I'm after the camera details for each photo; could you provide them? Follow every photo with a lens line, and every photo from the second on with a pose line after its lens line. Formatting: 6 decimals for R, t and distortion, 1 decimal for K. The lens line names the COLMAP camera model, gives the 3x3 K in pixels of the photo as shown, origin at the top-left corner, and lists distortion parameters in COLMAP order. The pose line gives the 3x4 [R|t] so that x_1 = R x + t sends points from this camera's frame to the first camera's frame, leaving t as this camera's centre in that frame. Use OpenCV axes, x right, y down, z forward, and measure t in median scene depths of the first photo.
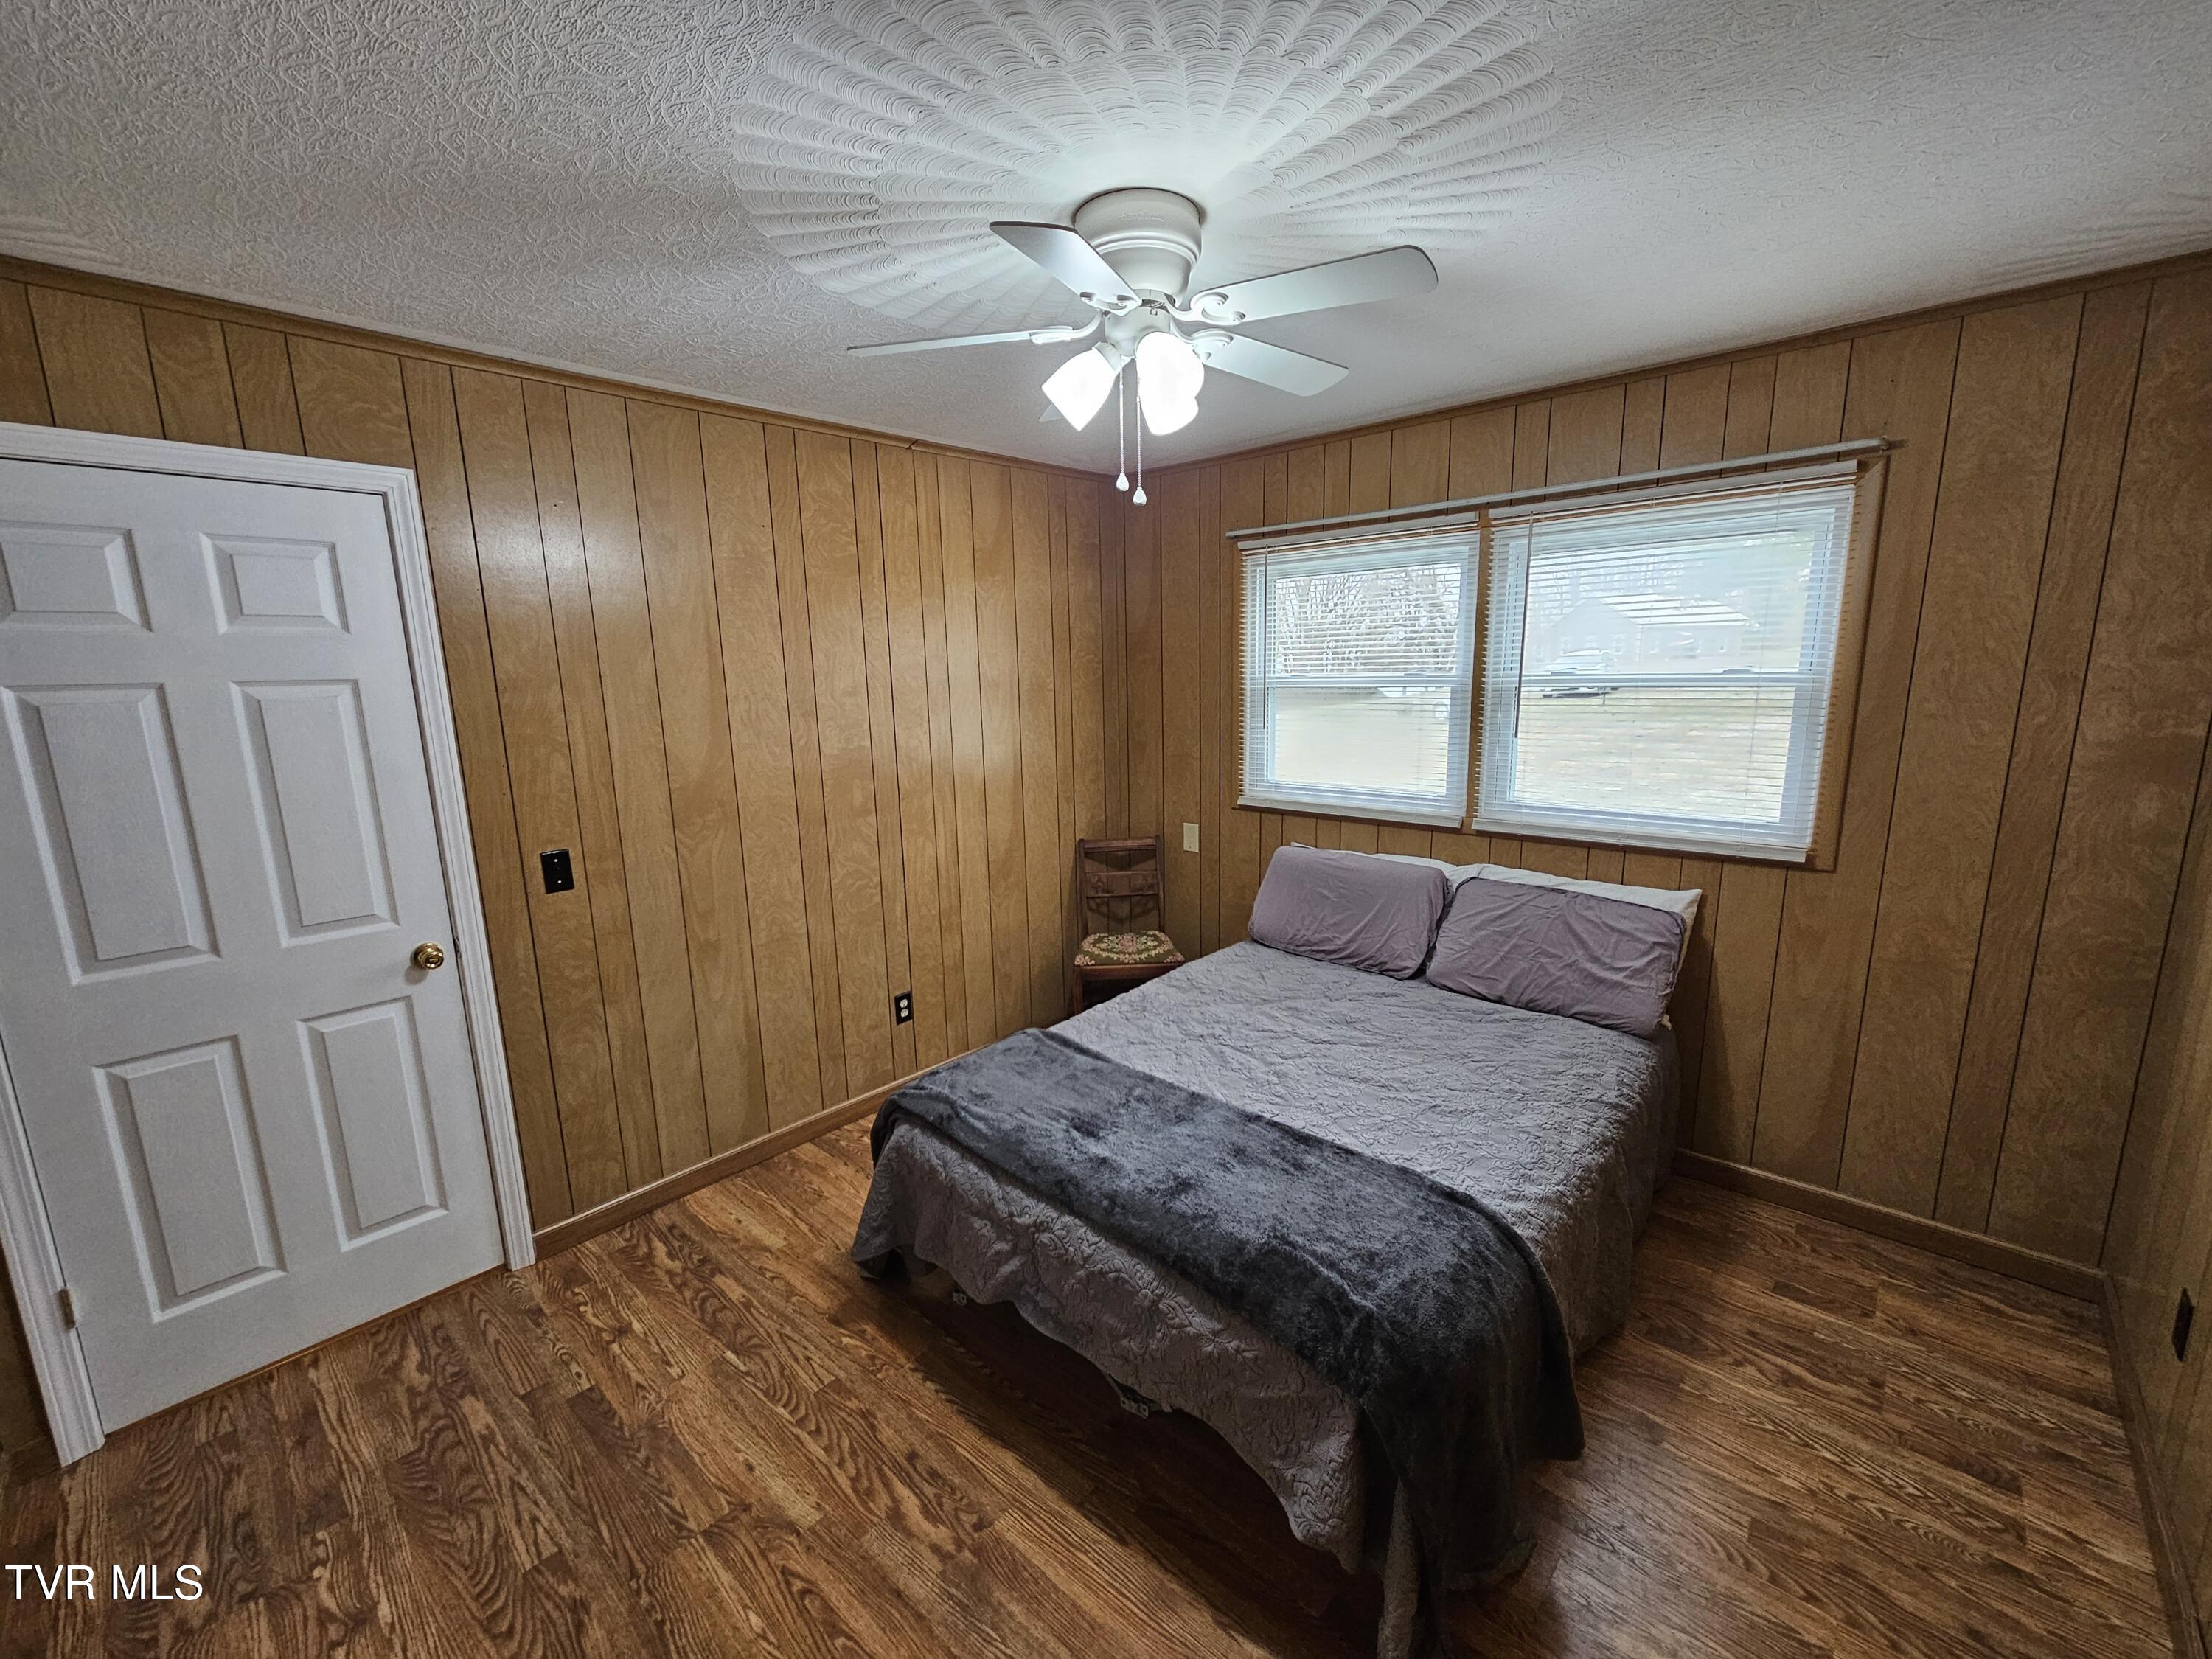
lens RADIAL K [[907.2, 0, 1105.6], [0, 907.2, 843.7], [0, 0, 1]] dist [-0.001812, -0.000482]
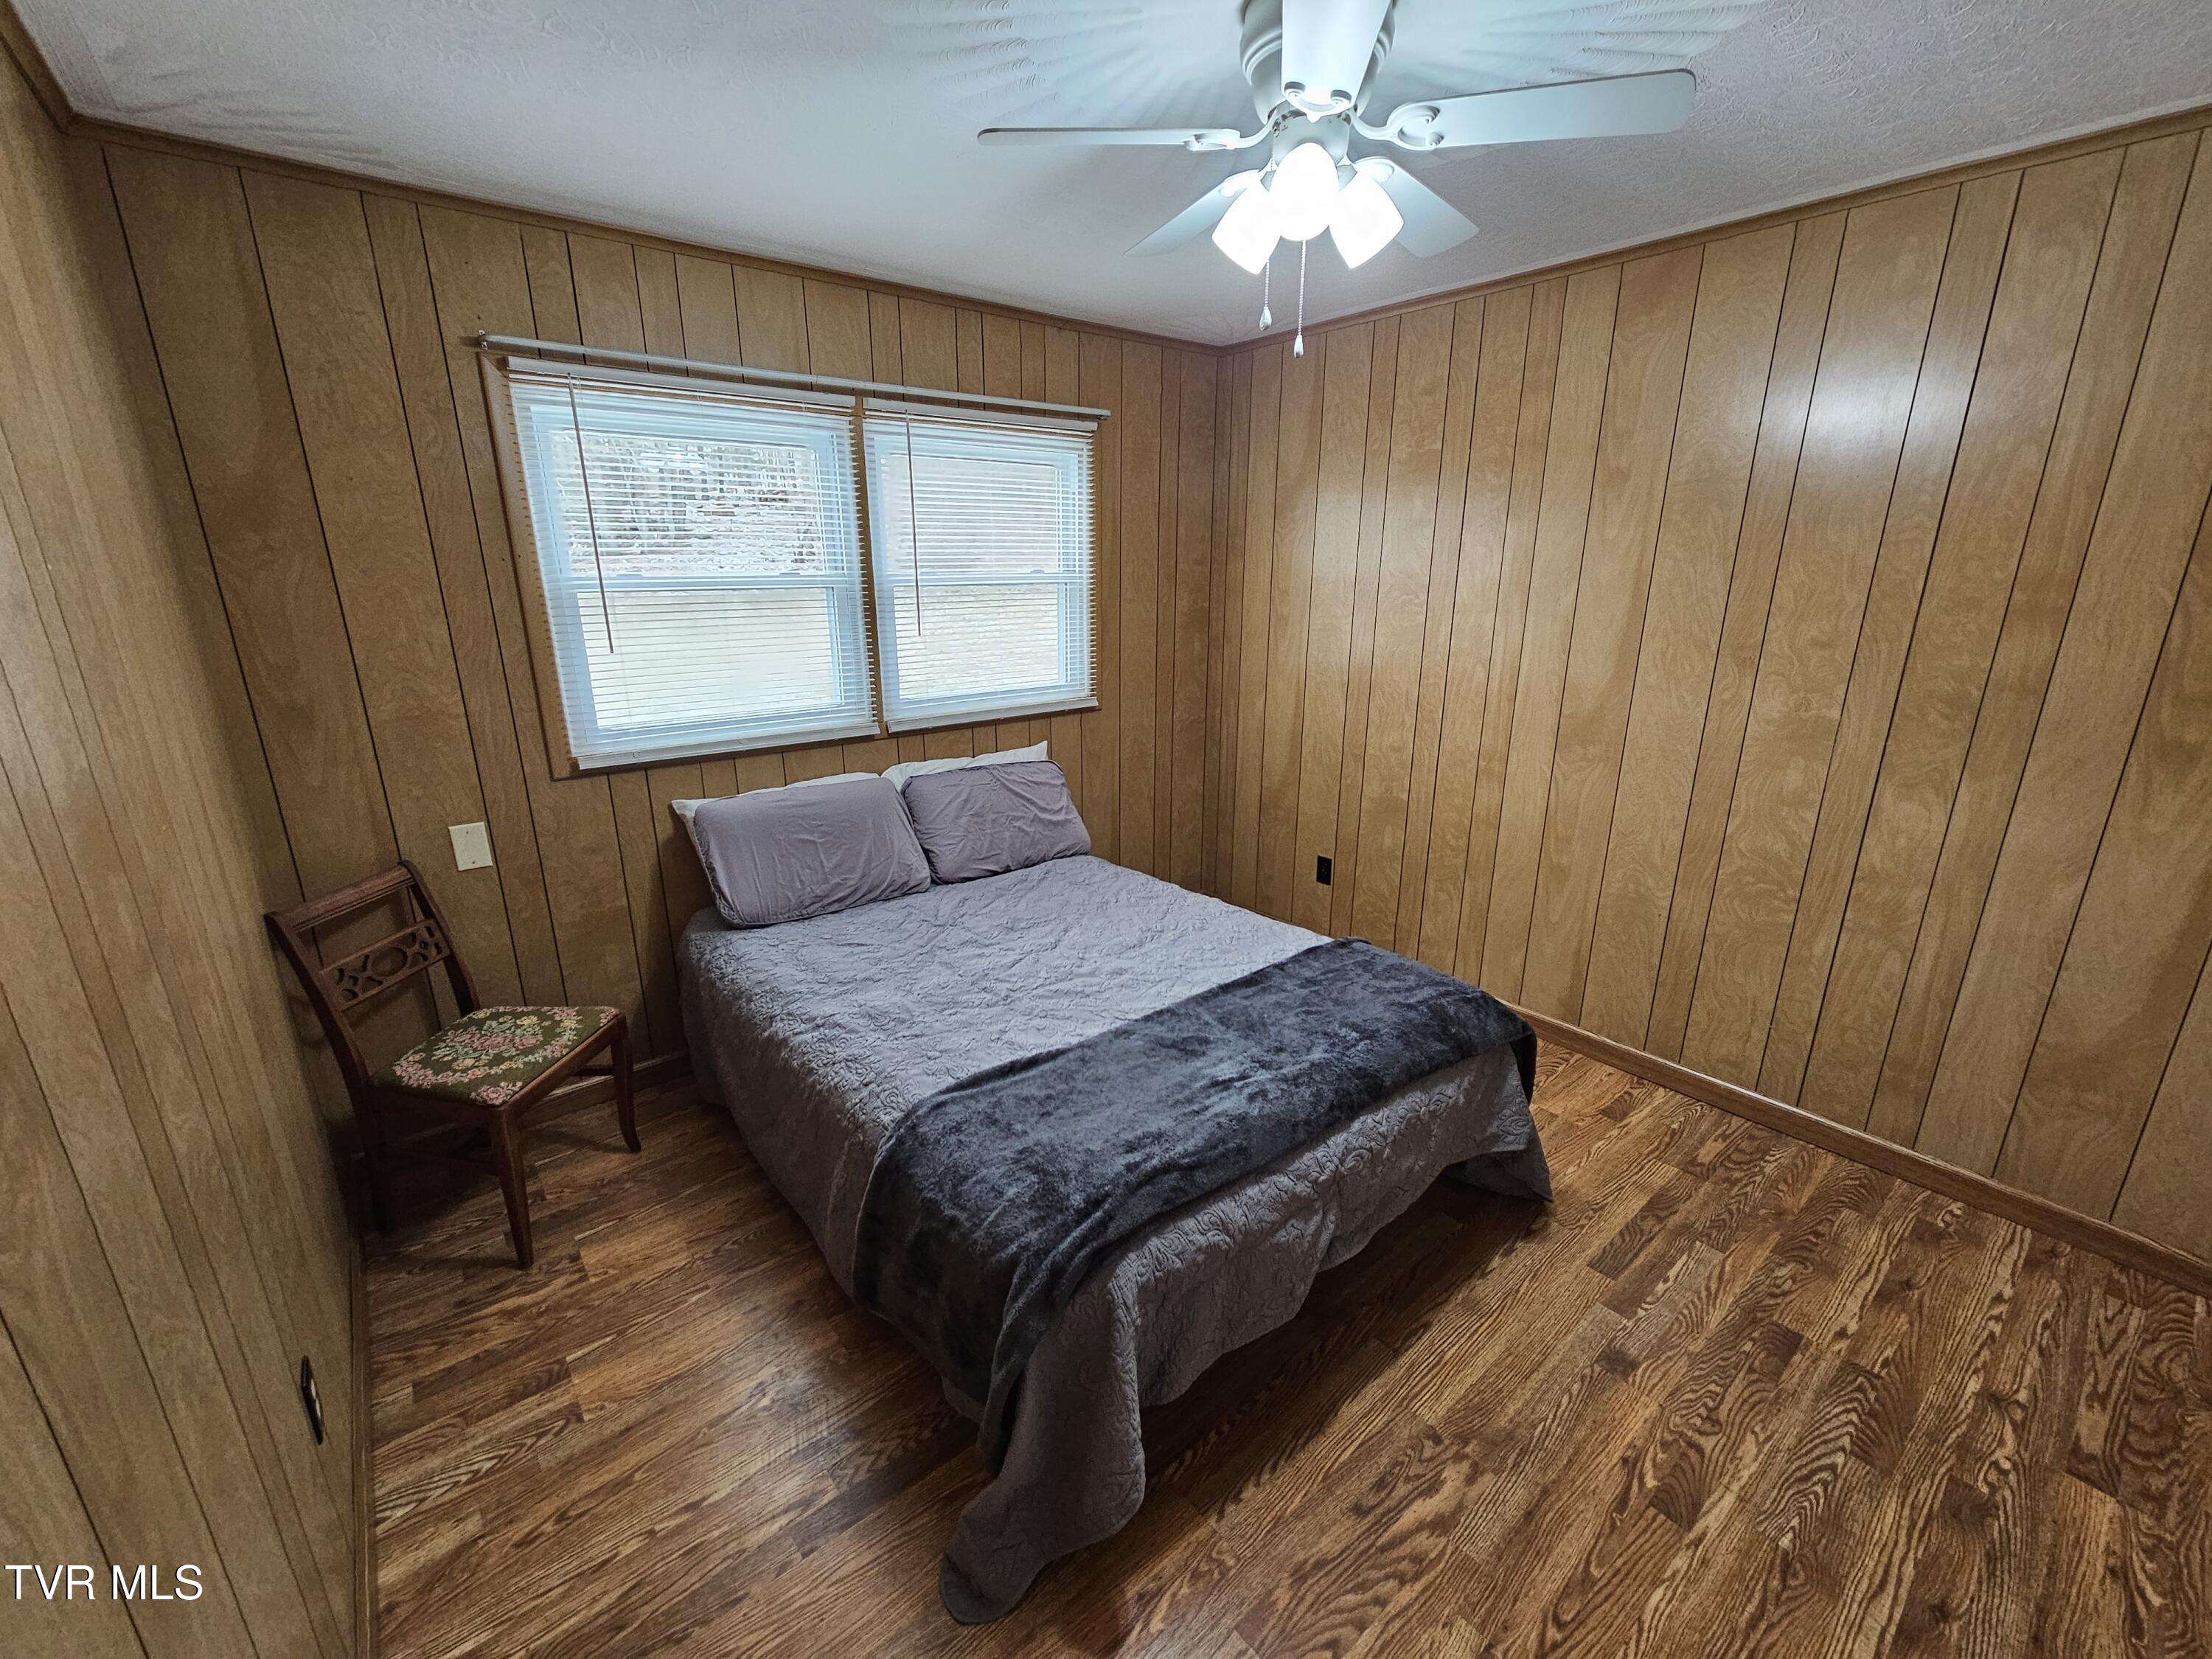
lens RADIAL K [[907.2, 0, 1105.1], [0, 907.2, 829.0], [0, 0, 1]] dist [-0.001812, -0.000482]
pose [[0.146459, -0.254149, 0.956011, -0.718660], [0.192396, 0.955296, 0.224484, -0.122231], [-0.970327, 0.151055, 0.188809, 0.796041]]
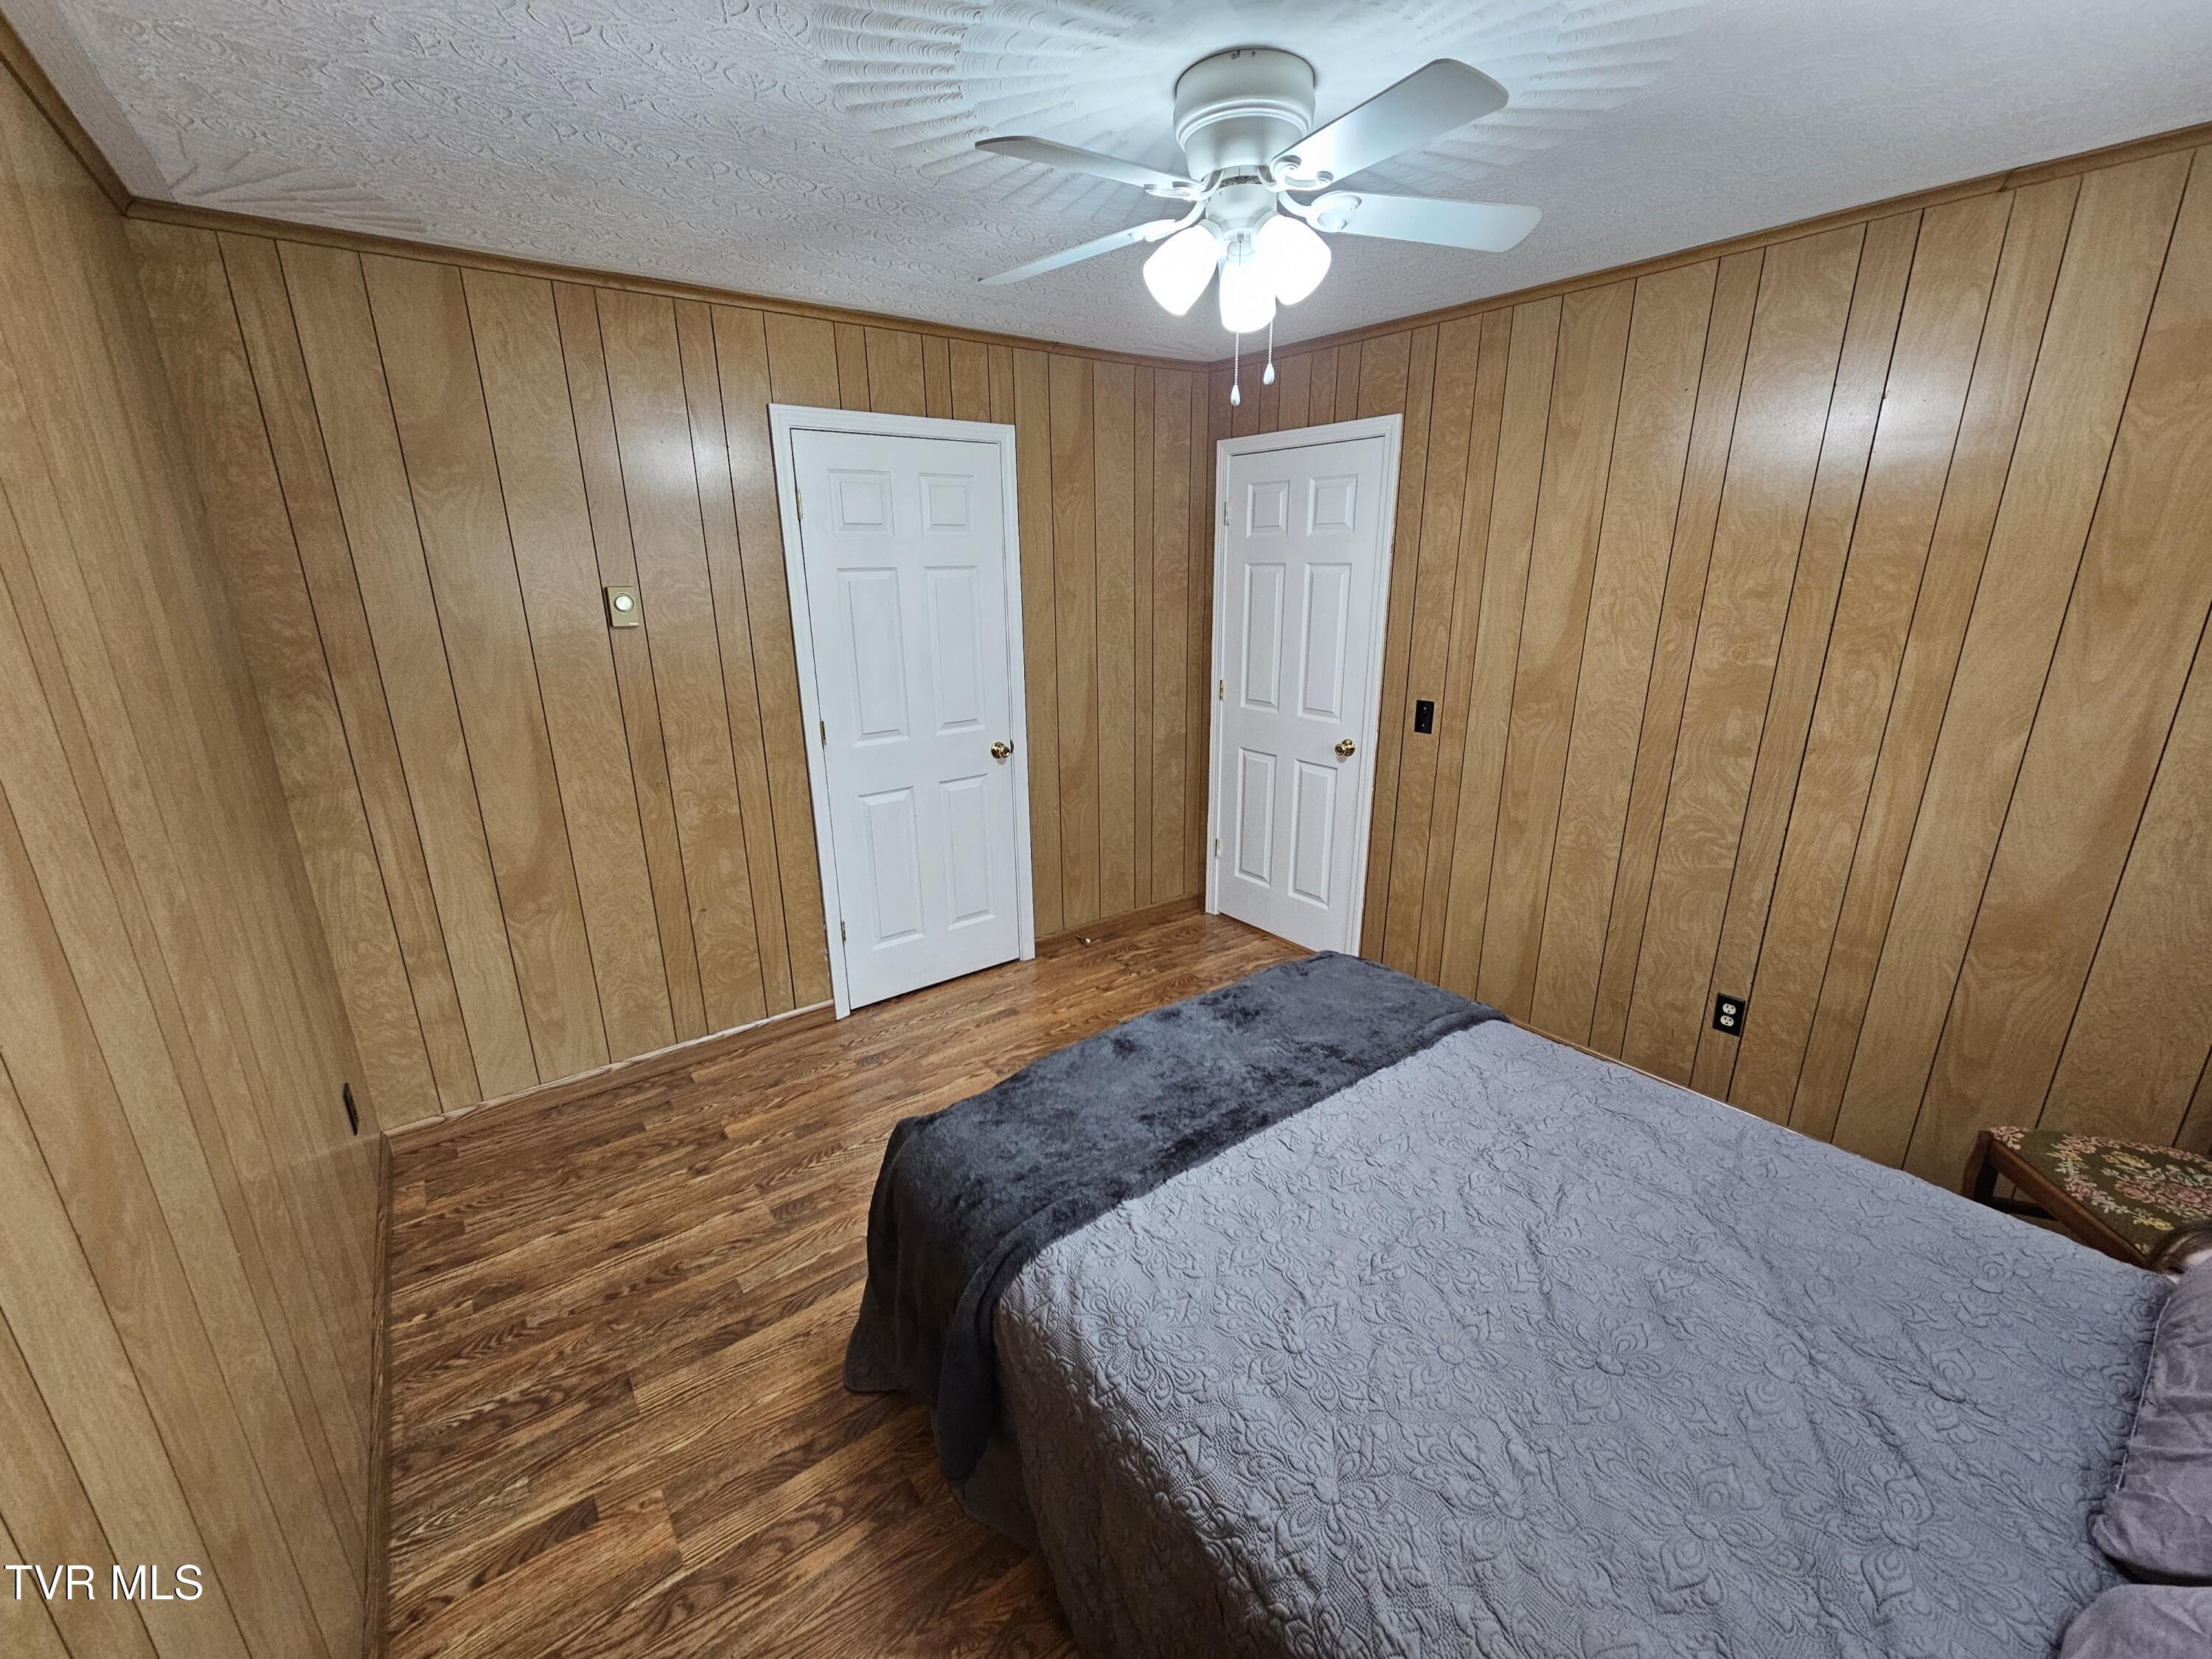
lens RADIAL K [[907.2, 0, 1092.0], [0, 907.2, 846.0], [0, 0, 1]] dist [-0.001812, -0.000482]
pose [[-0.195572, 0.317893, -0.927737, 0.810737], [-0.175482, 0.919393, 0.352027, -0.186324], [0.964862, 0.231647, -0.124023, 0.791060]]
